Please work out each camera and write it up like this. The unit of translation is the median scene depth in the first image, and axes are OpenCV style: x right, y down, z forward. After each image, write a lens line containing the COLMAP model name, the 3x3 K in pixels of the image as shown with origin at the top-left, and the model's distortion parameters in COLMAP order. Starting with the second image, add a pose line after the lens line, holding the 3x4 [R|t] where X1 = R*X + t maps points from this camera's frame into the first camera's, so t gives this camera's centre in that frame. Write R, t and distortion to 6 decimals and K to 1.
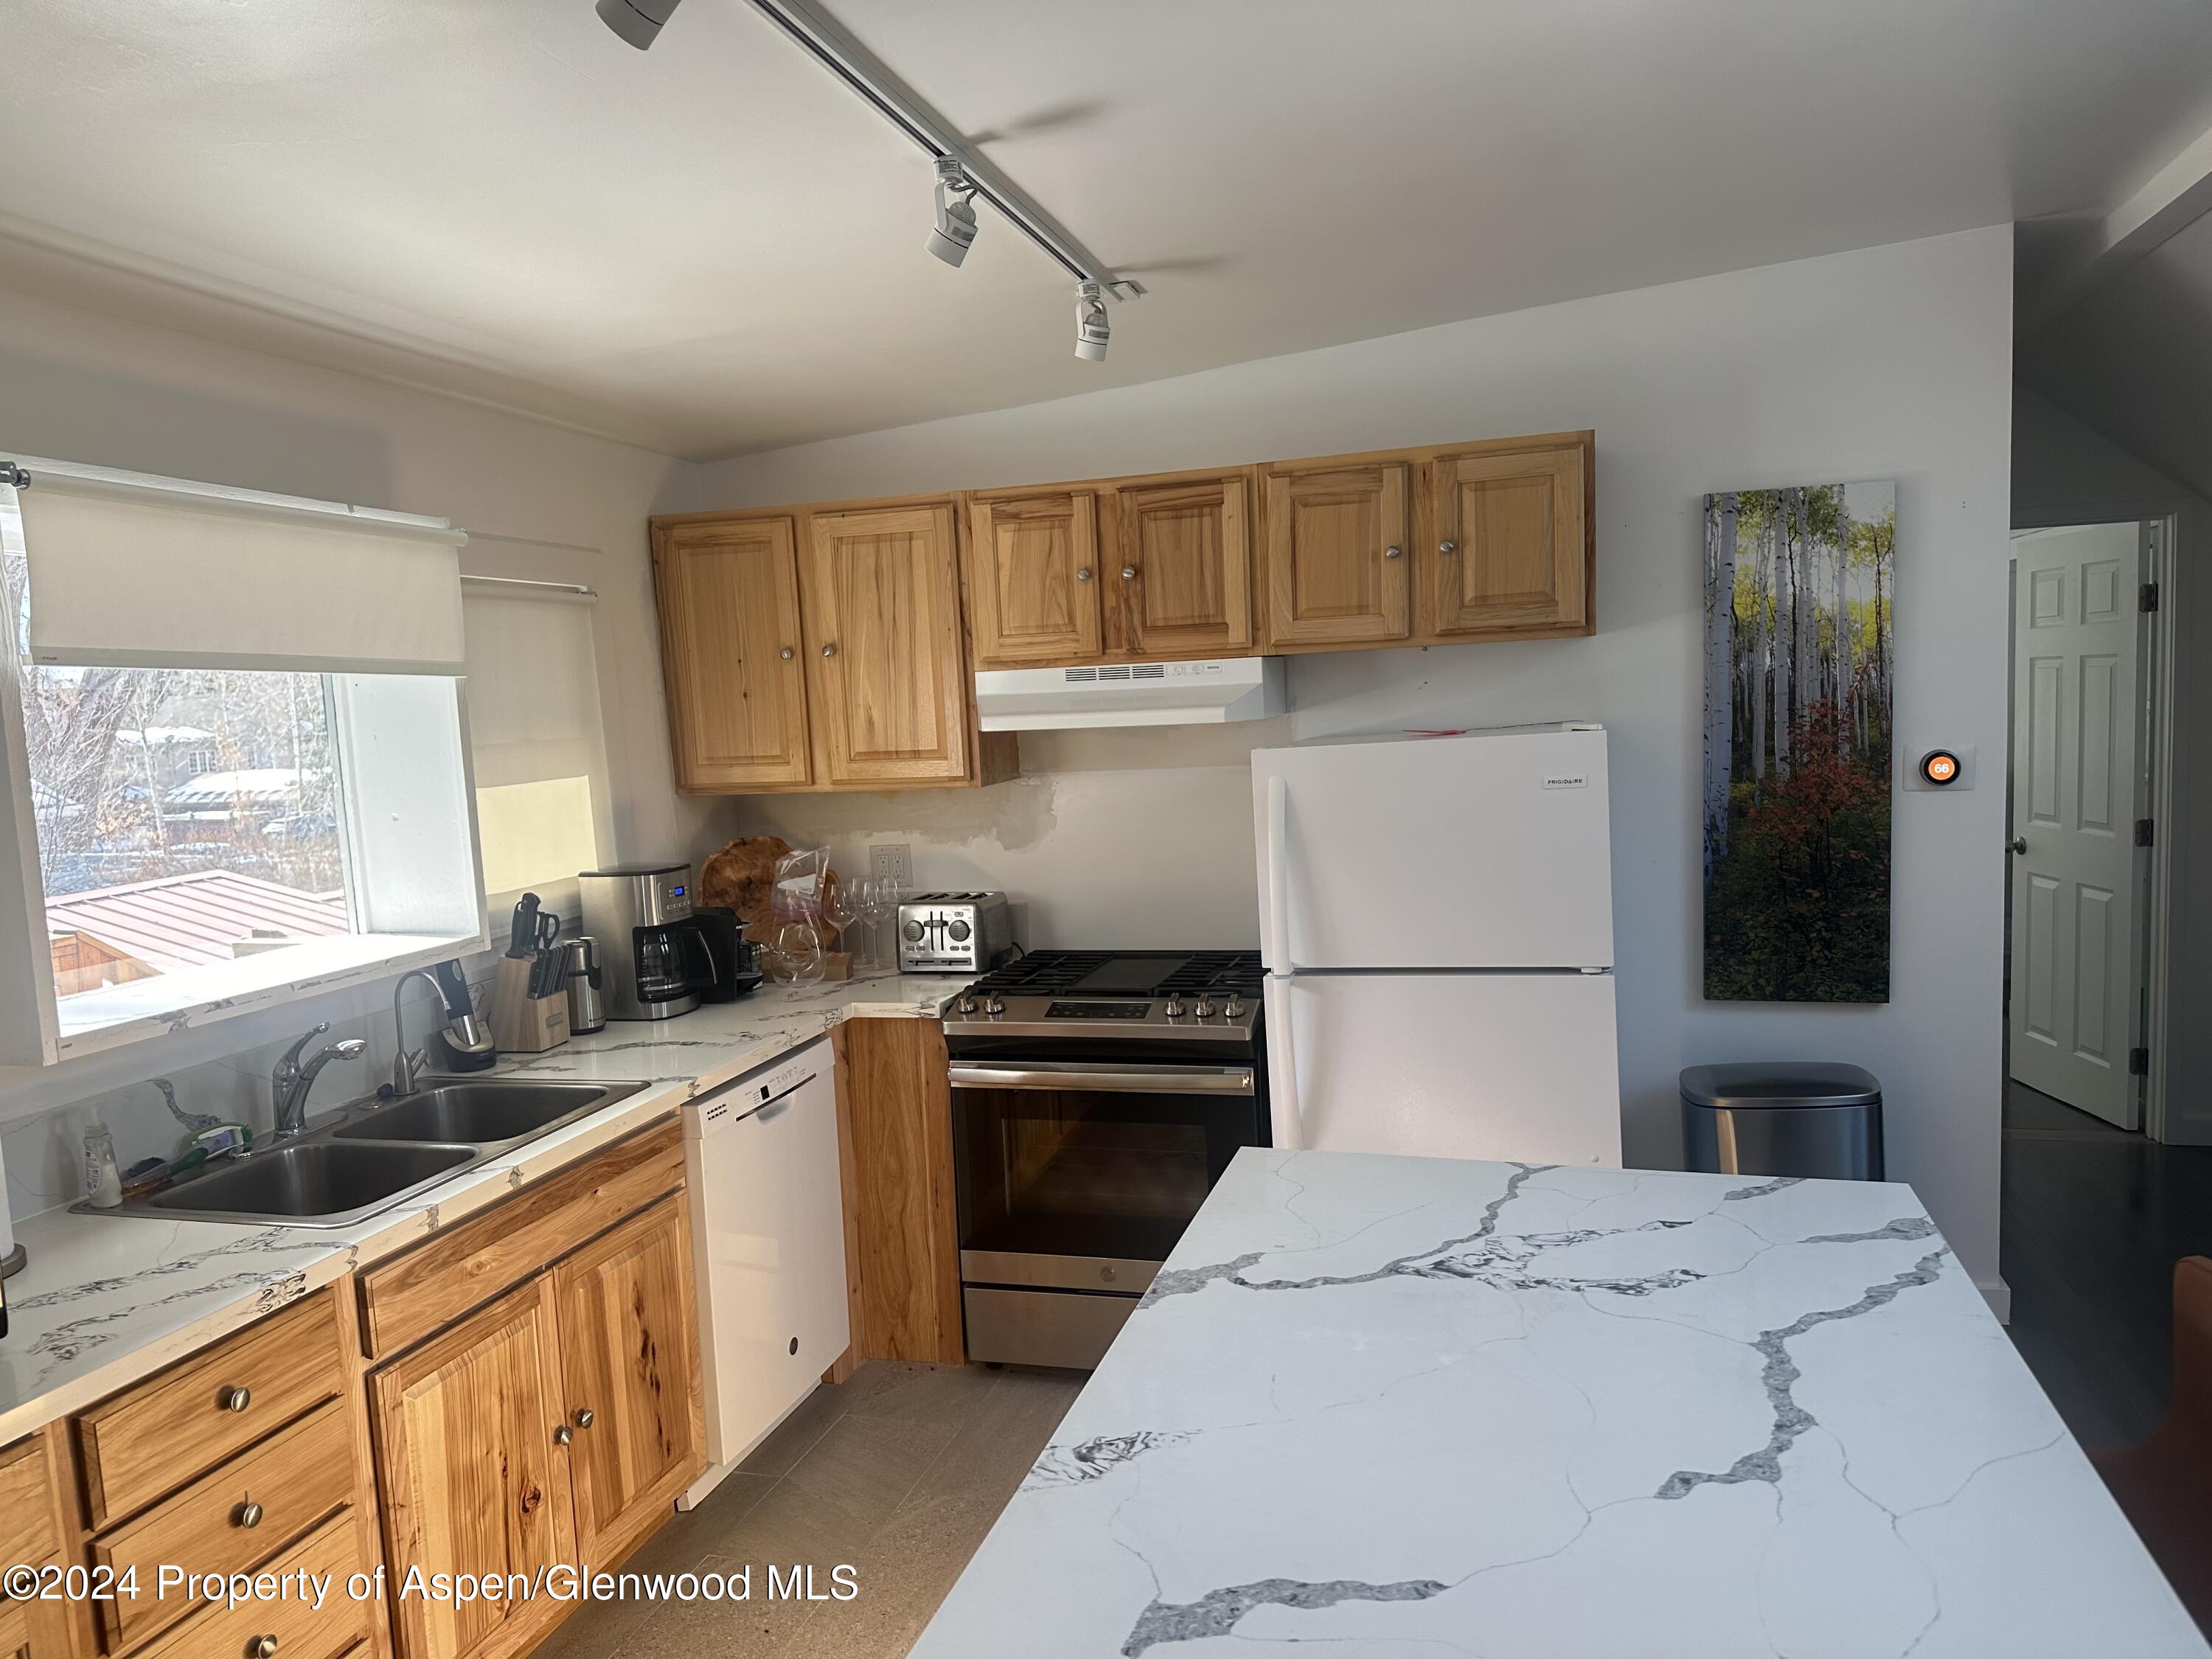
lens RADIAL K [[1551.0, 0, 1106.0], [0, 1551.0, 829.5], [0, 0, 1]] dist [0.002066, -0.002968]
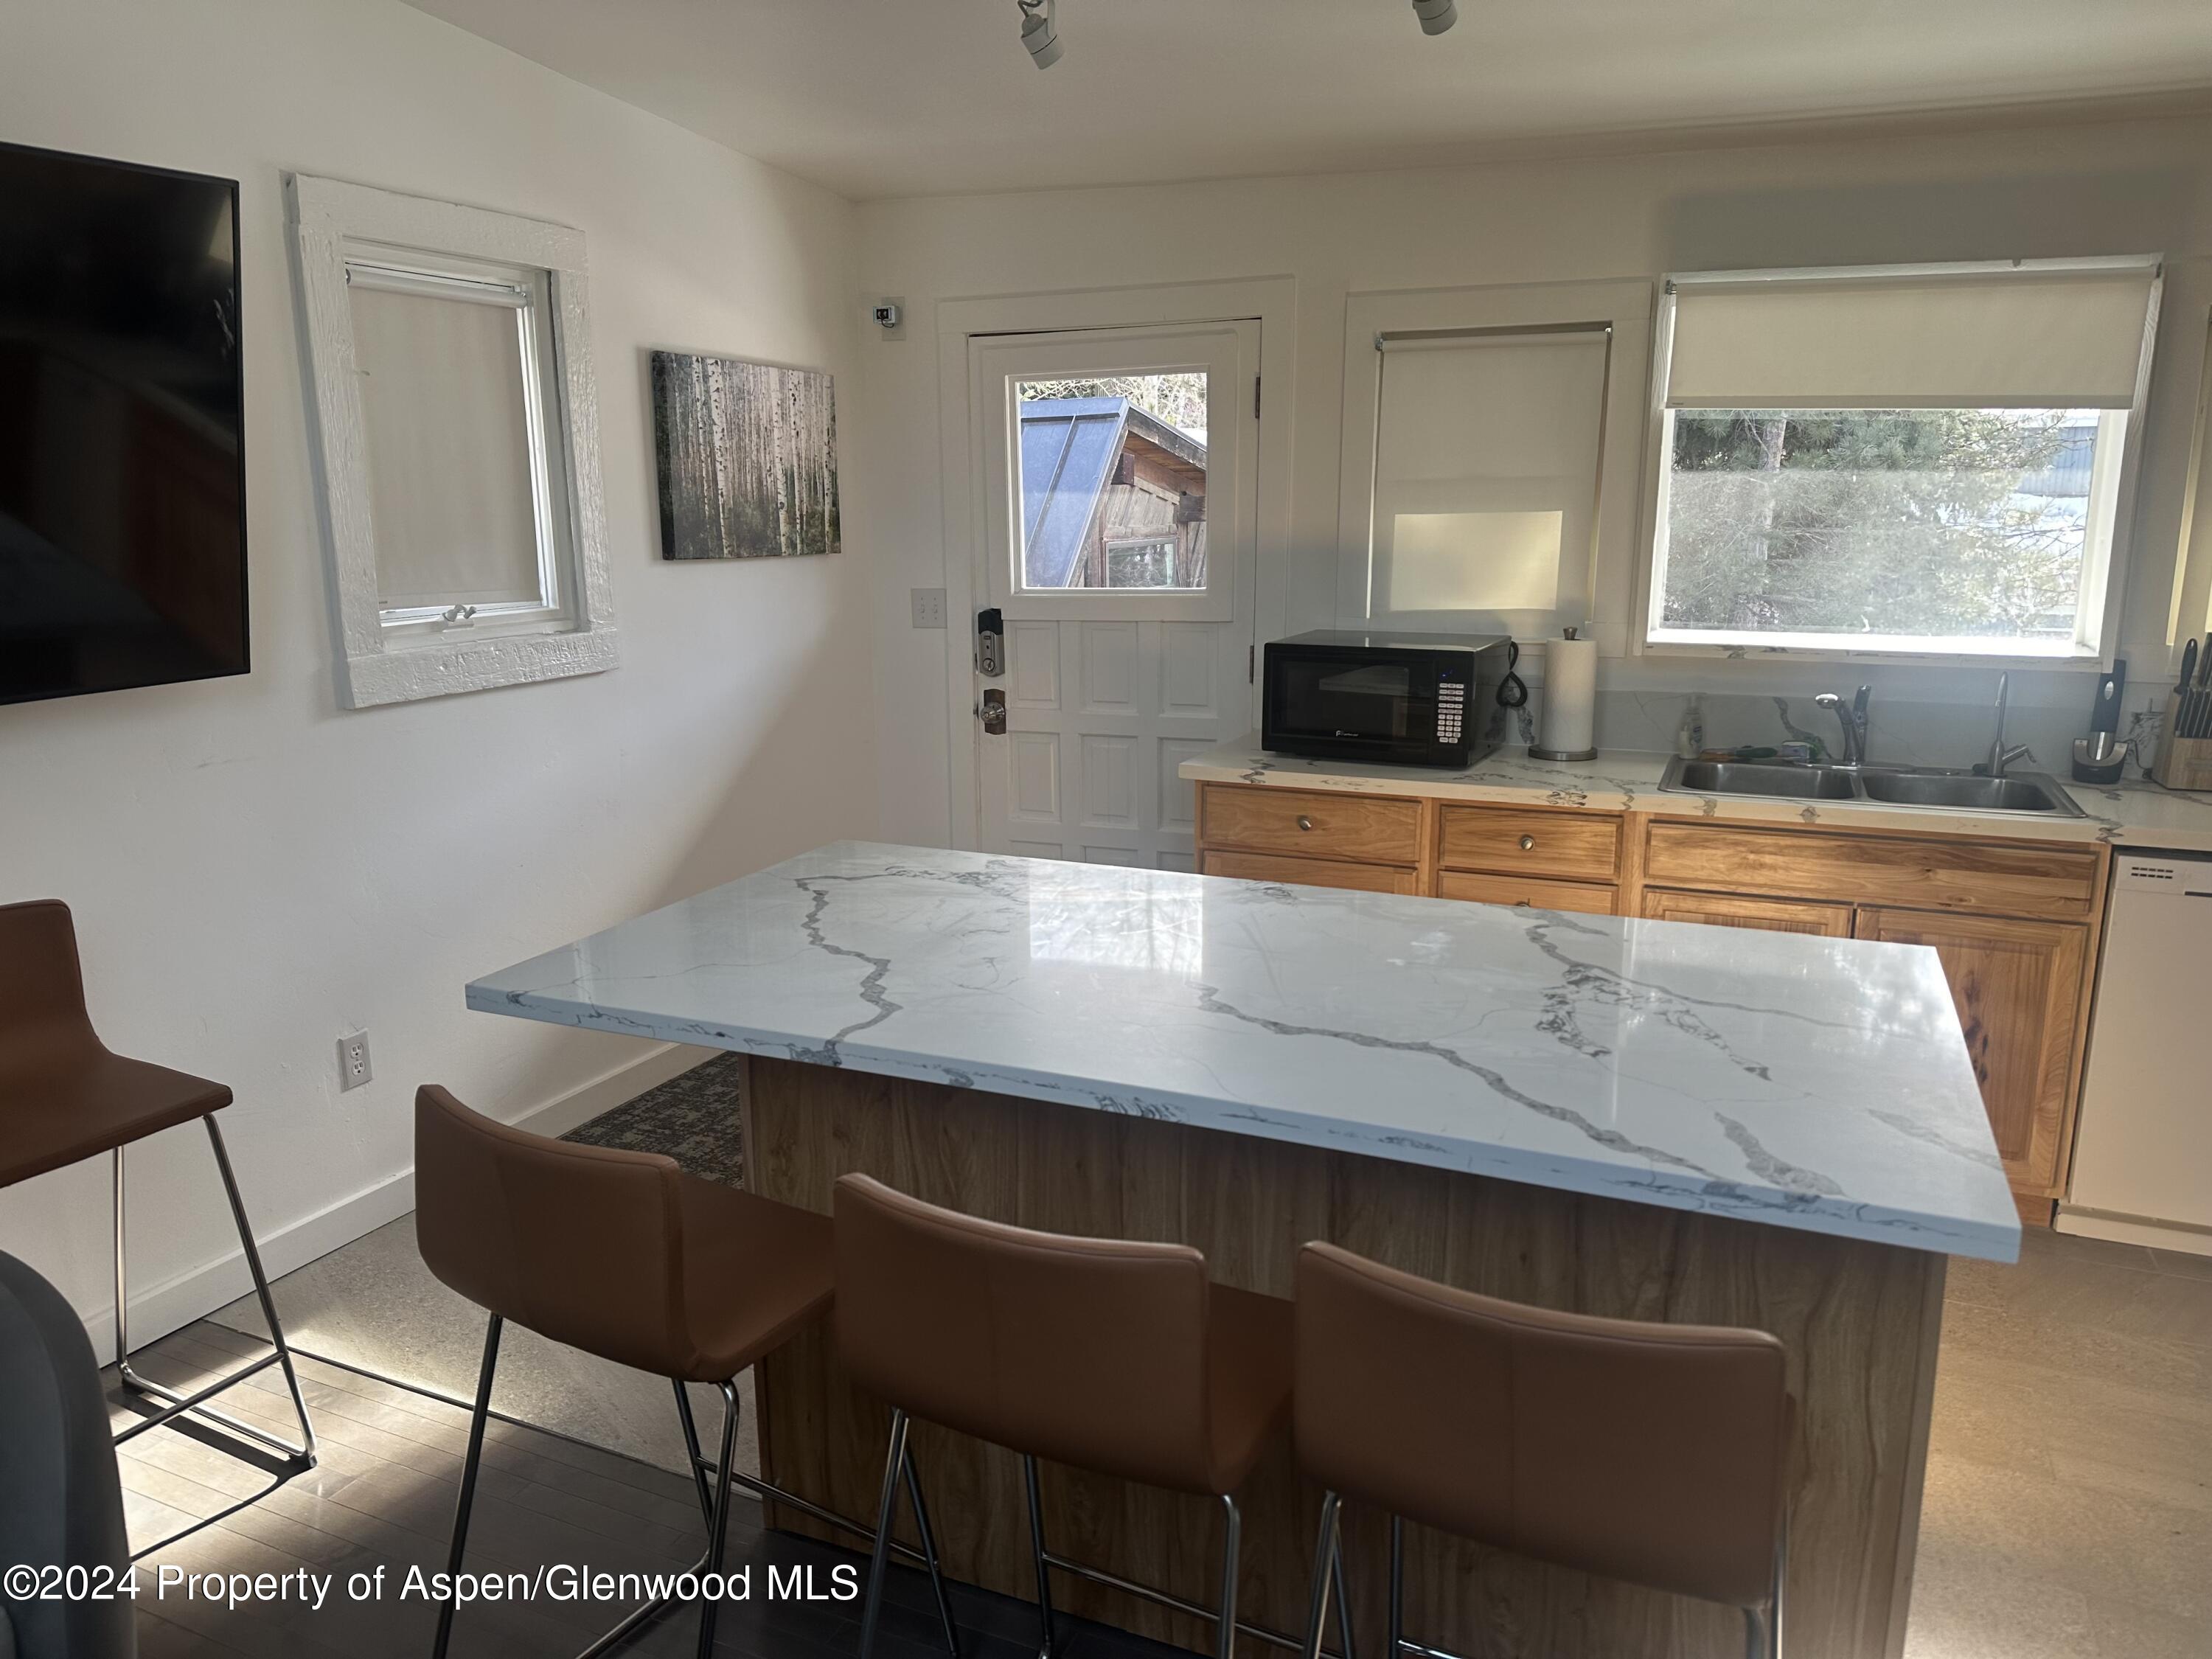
lens RADIAL K [[1551.0, 0, 1106.0], [0, 1551.0, 829.5], [0, 0, 1]] dist [0.002066, -0.002968]
pose [[-0.090845, 0.267605, -0.959237, 1.032084], [-0.084334, 0.957692, 0.275161, -0.080447], [0.992288, 0.105893, -0.064434, 0.564999]]
